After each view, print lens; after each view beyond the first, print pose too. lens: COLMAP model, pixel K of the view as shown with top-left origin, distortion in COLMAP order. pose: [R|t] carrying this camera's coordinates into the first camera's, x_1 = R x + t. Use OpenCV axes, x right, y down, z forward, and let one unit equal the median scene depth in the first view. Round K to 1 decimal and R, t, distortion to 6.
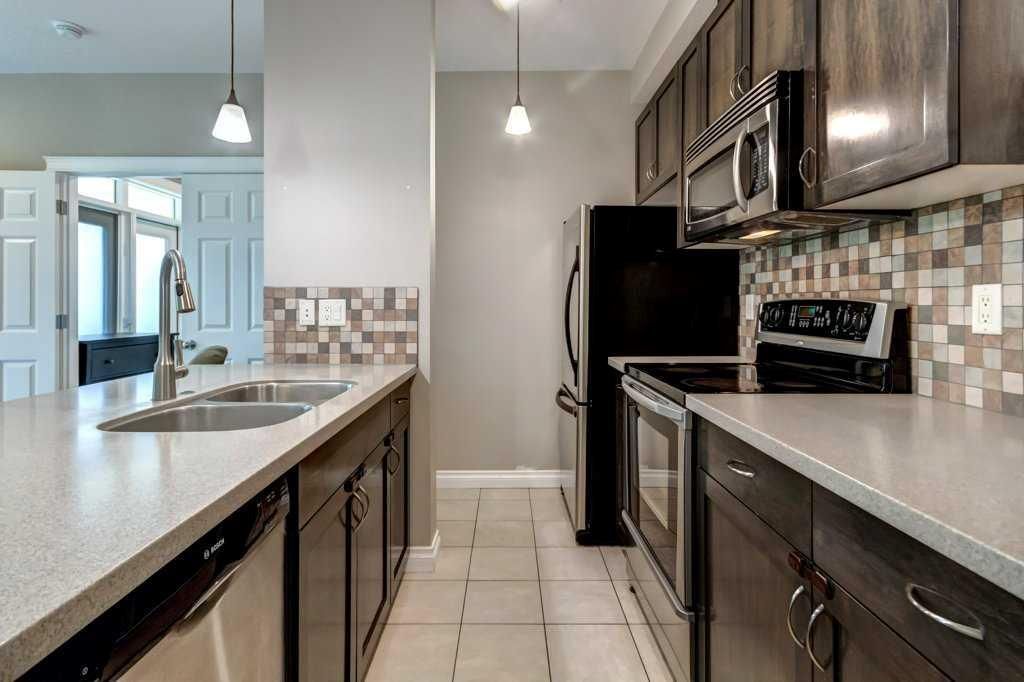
lens RADIAL K [[524.7, 0, 506.3], [0, 524.7, 304.6], [0, 0, 1]] dist [-0.000440, 0.000244]
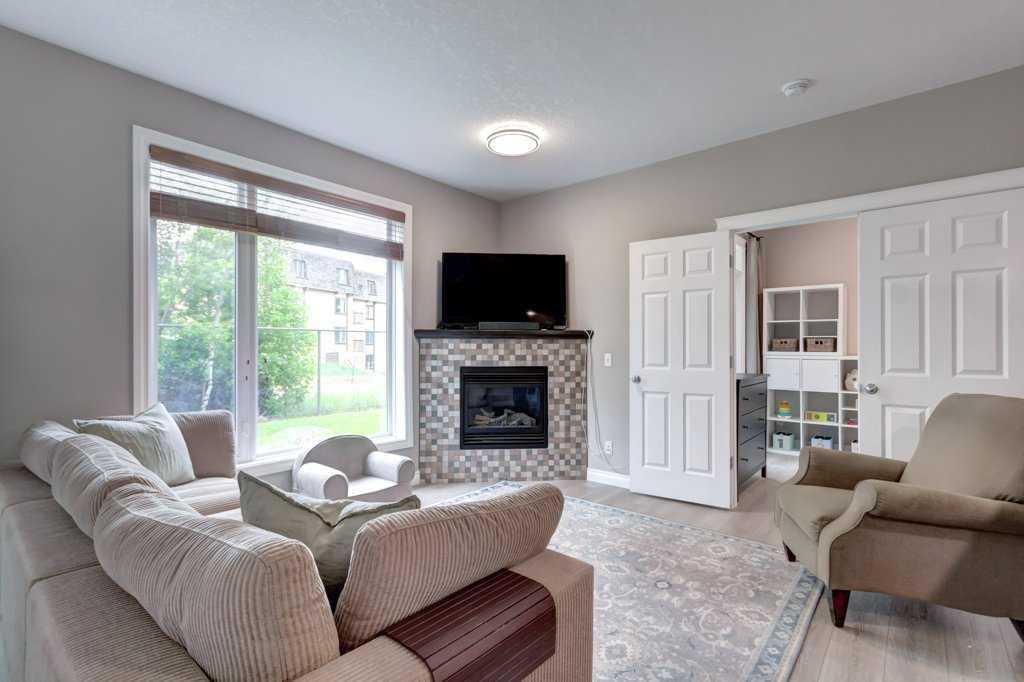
lens RADIAL K [[479.1, 0, 512.0], [0, 479.1, 341.0], [0, 0, 1]] dist [-0.002031, -0.000457]
pose [[0.763571, -0.009394, -0.645656, -0.781780], [-0.001463, 0.999866, -0.016278, 0.006827], [0.645722, 0.013374, 0.763455, -0.131336]]
